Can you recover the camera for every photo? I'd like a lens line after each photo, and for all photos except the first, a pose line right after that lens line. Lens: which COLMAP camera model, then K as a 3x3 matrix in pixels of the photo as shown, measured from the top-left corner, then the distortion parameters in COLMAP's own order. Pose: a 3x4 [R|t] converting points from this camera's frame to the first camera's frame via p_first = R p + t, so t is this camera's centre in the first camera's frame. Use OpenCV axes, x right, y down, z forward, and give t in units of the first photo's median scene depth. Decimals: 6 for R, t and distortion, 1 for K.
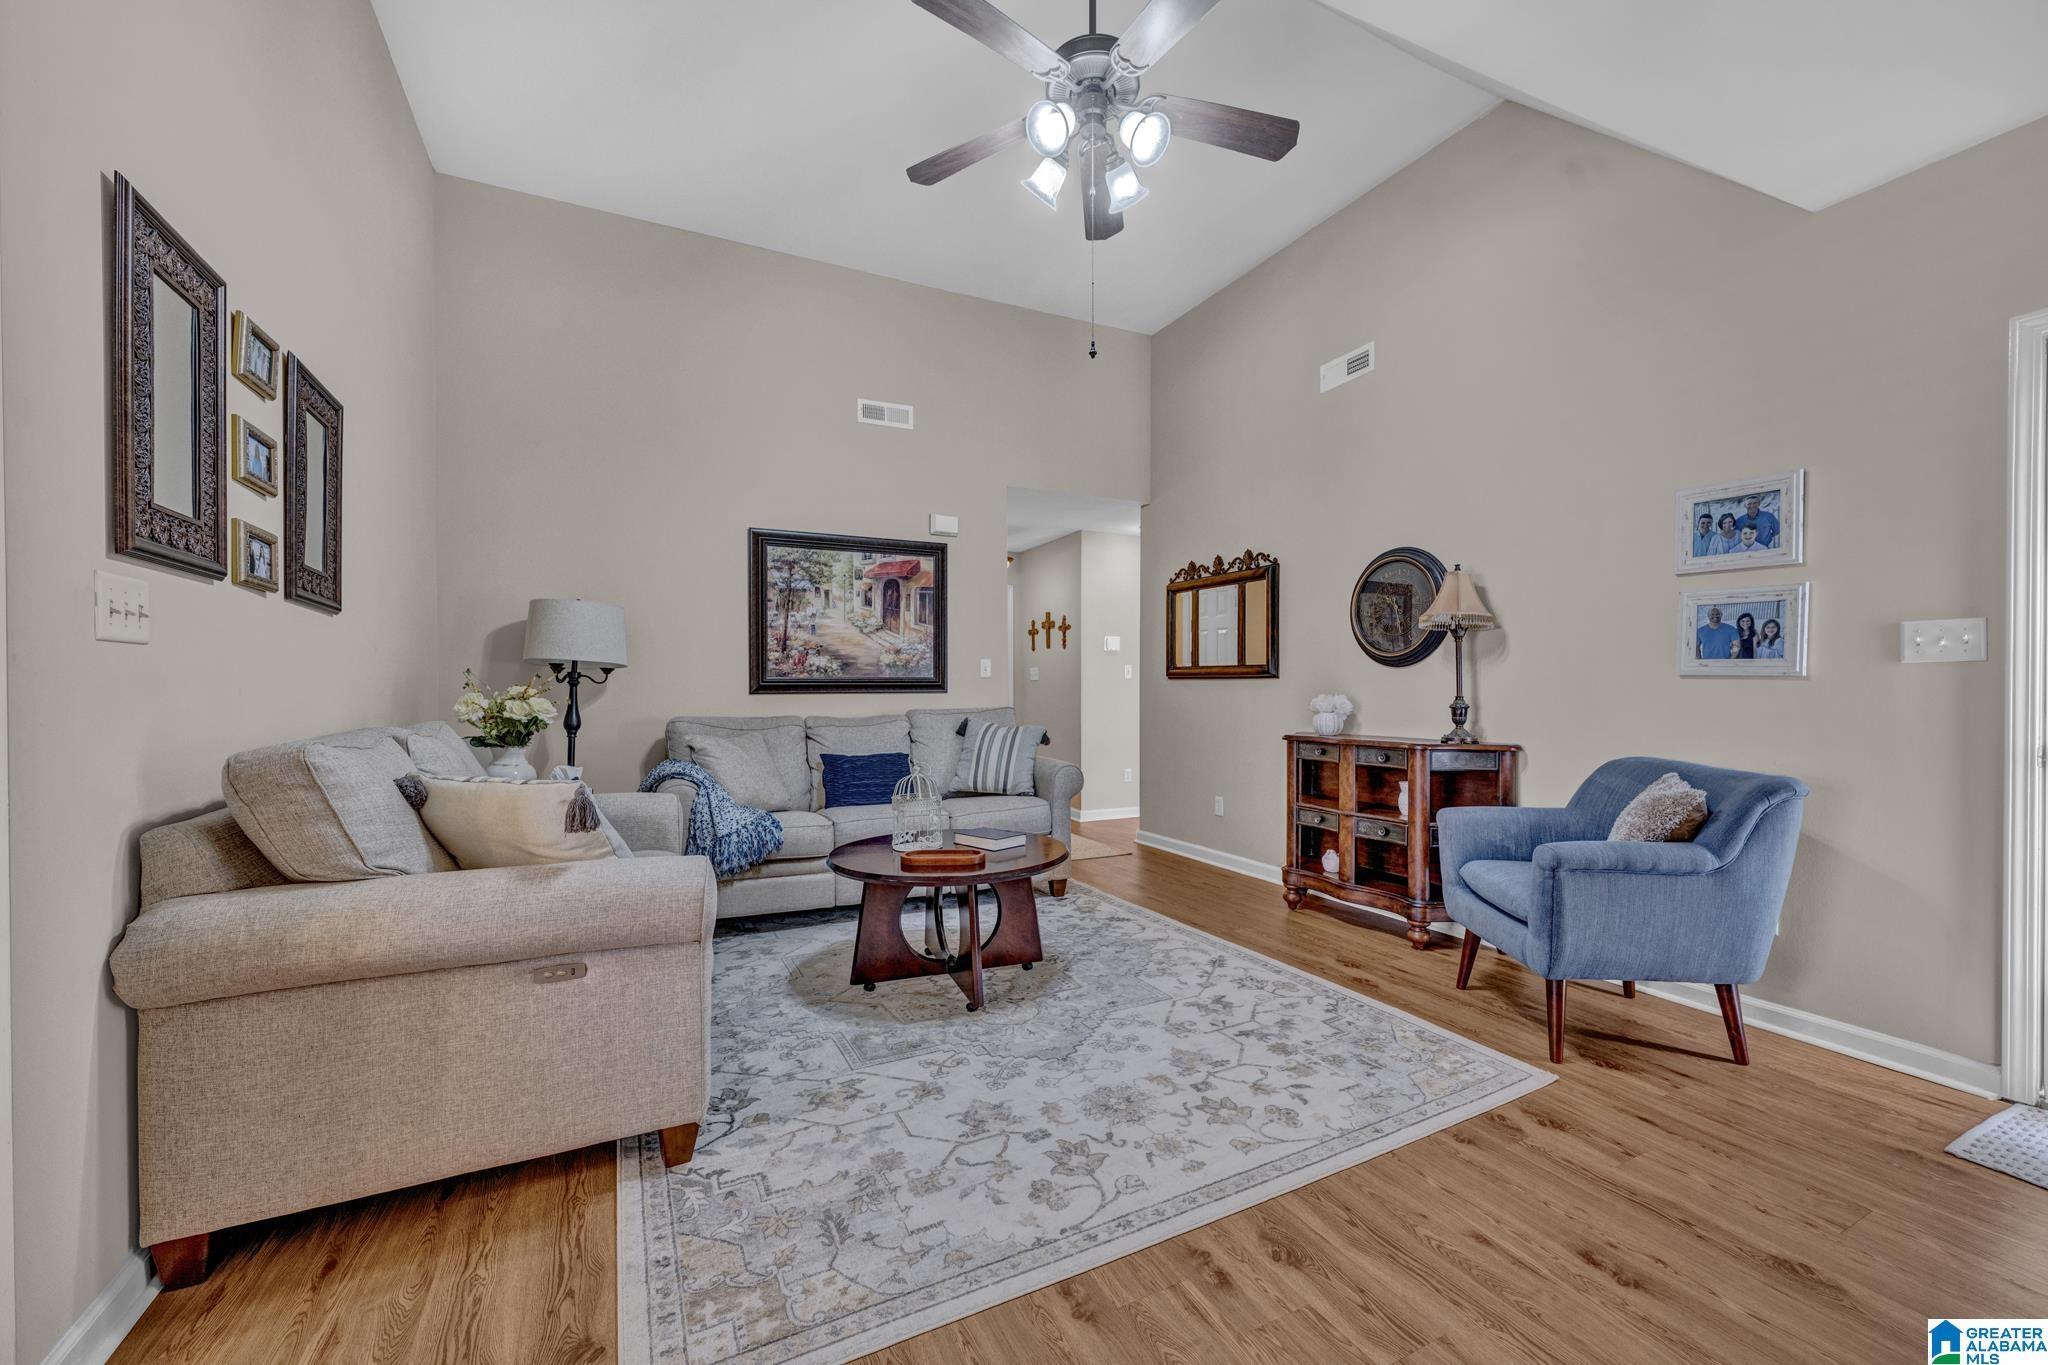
lens RADIAL K [[814.5, 0, 1022.6], [0, 814.5, 686.4], [0, 0, 1]] dist [0.001349, 0.000176]
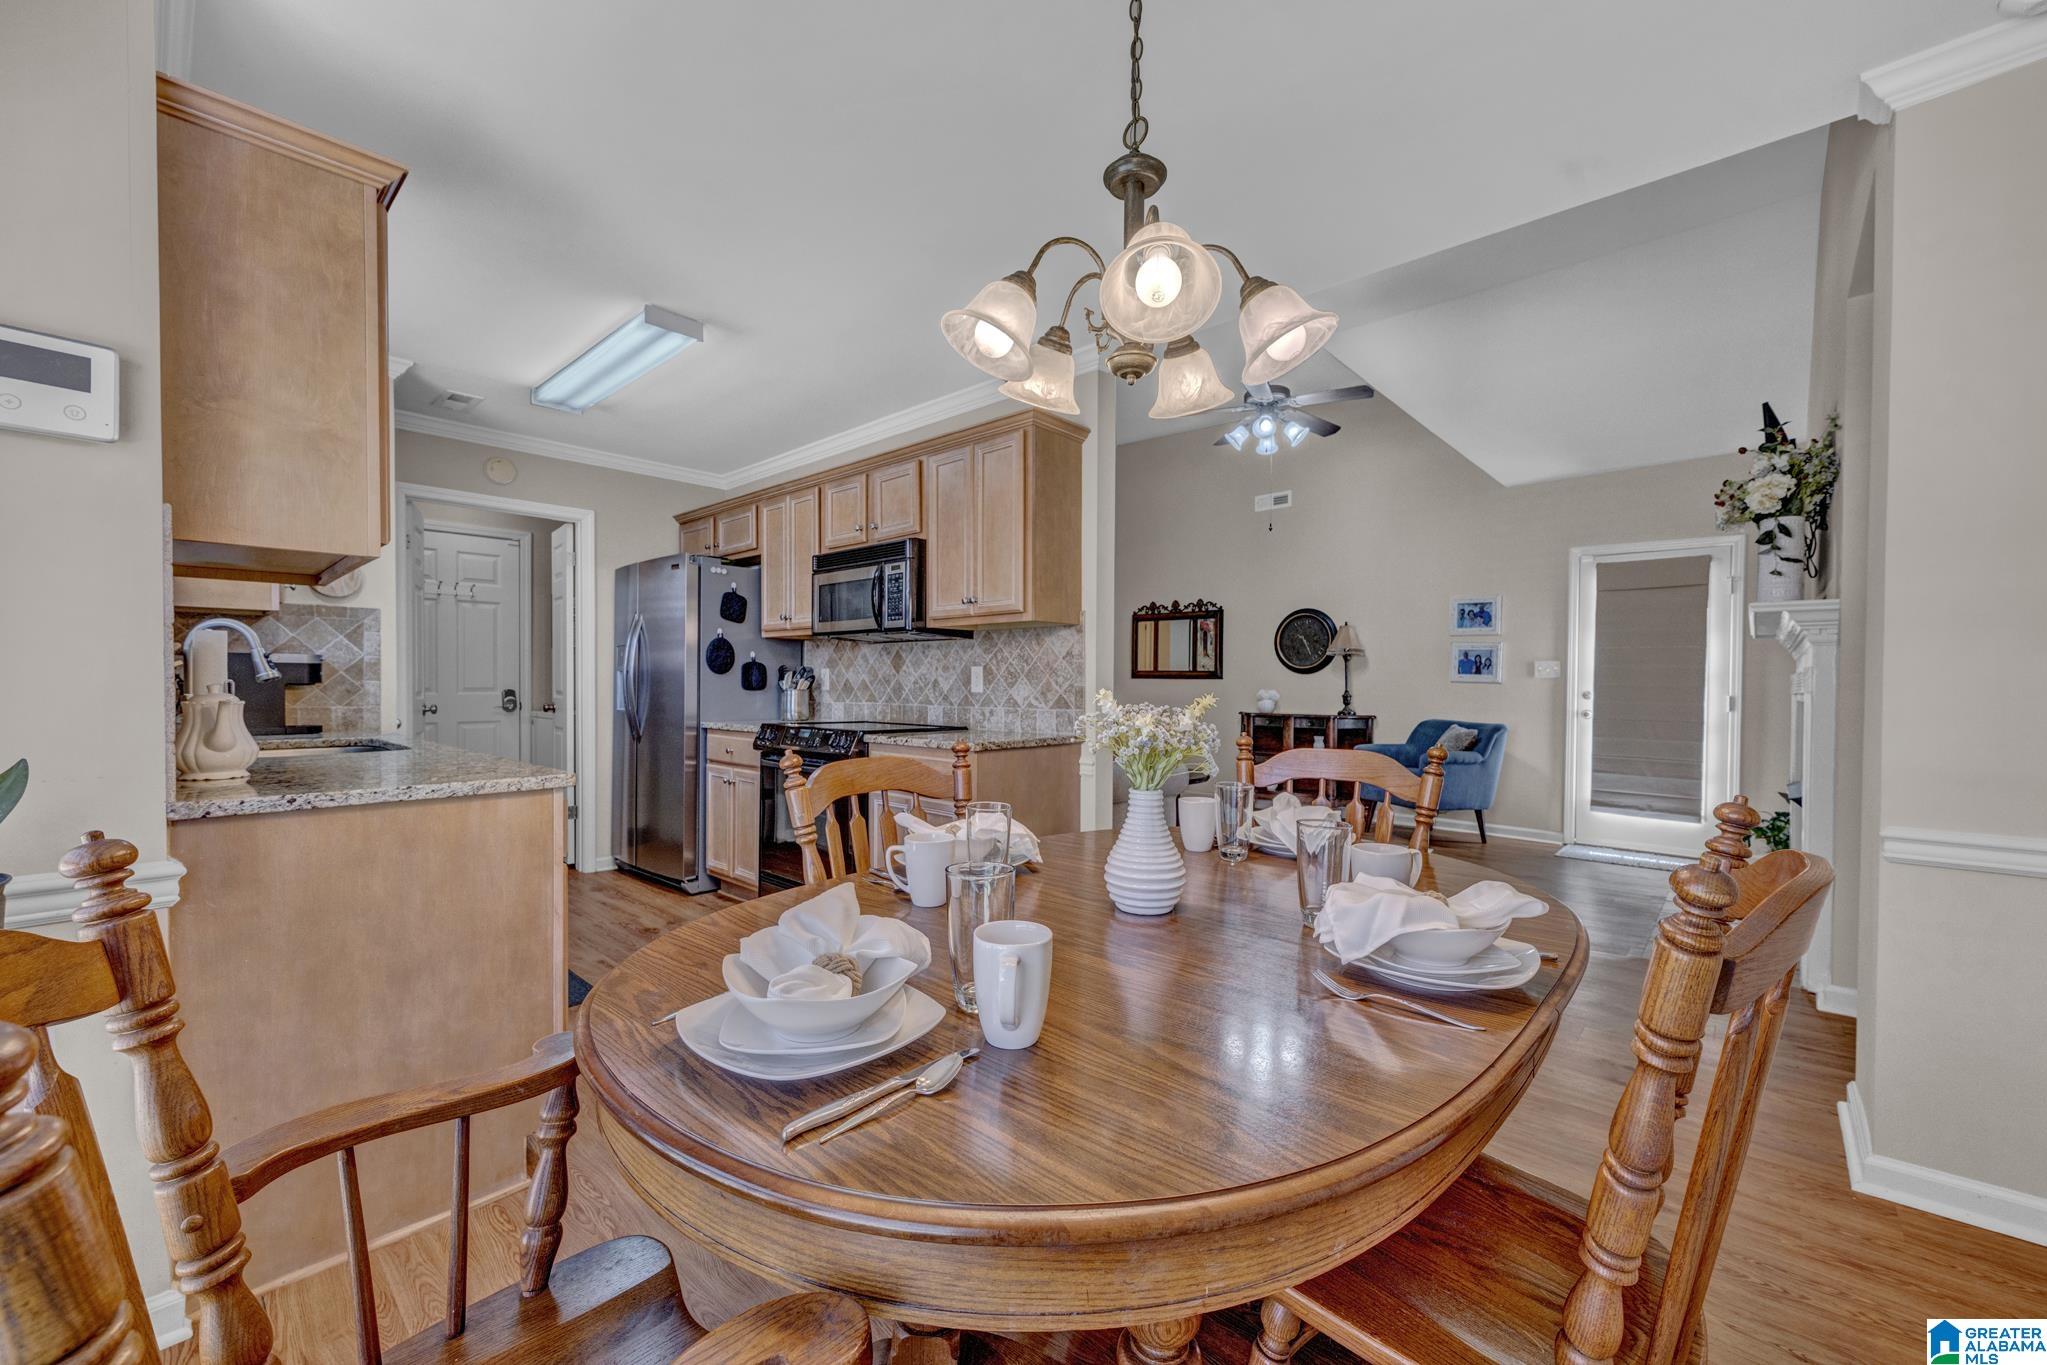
lens RADIAL K [[814.1, 0, 1021.6], [0, 814.1, 689.4], [0, 0, 1]] dist [0.001349, 0.000176]
pose [[0.929522, 0.005565, 0.368725, -0.799612], [-0.009432, 0.999918, 0.008688, 0.000220], [-0.368646, -0.011554, 0.929498, -0.455535]]
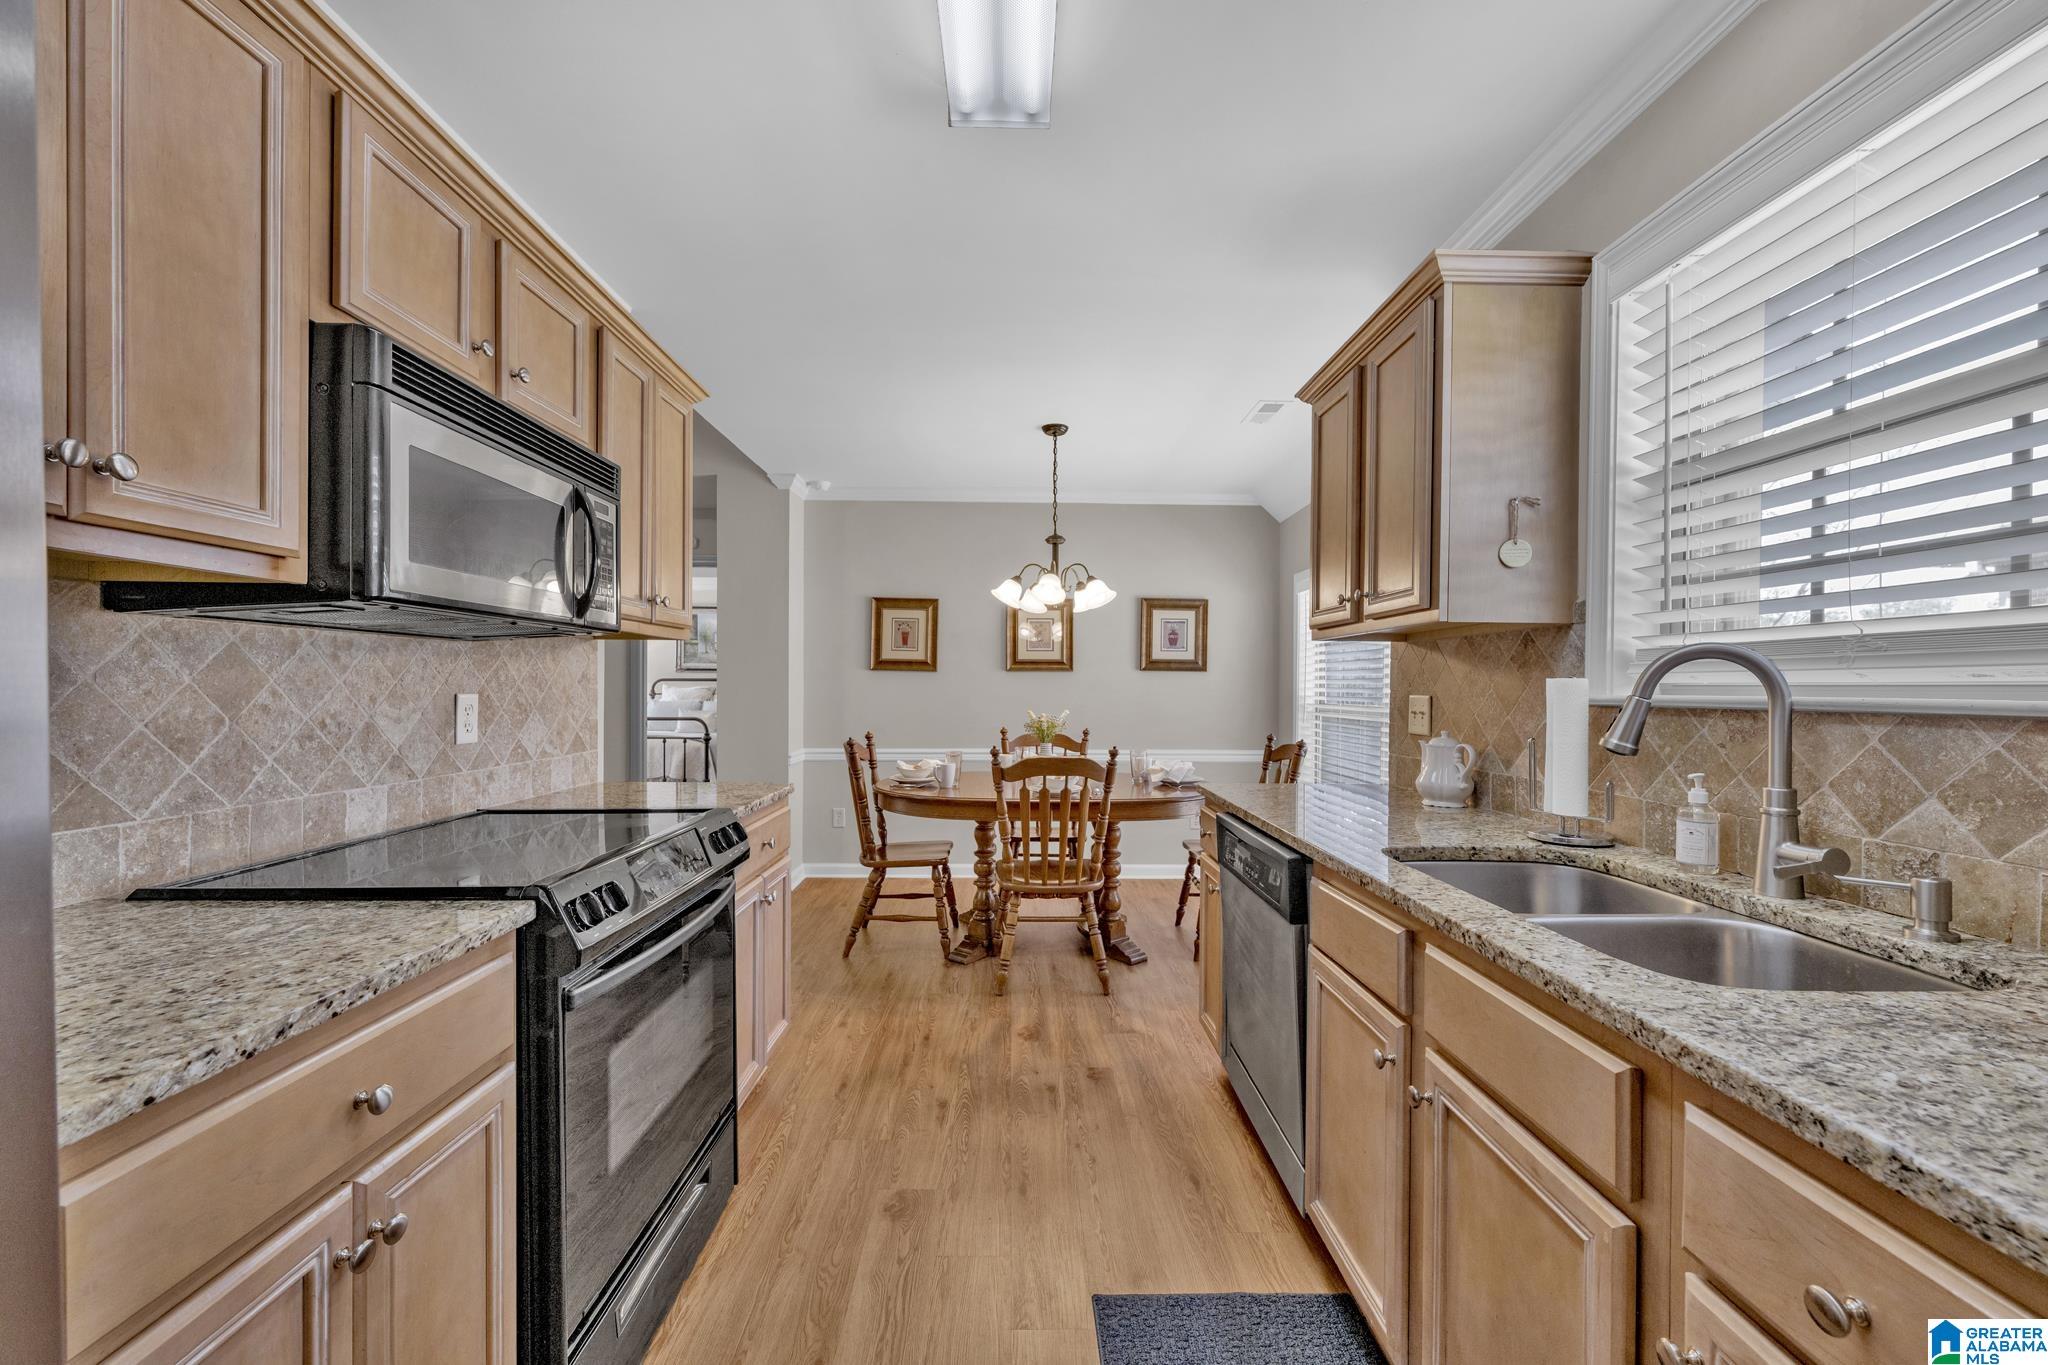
lens RADIAL K [[814.5, 0, 1024.8], [0, 814.5, 689.5], [0, 0, 1]] dist [0.001349, 0.000176]
pose [[-0.904285, 0.000124, 0.426930, -1.382399], [0.000223, 1.000000, 0.000181, -0.054411], [-0.426930, 0.000259, -0.904285, 2.763326]]
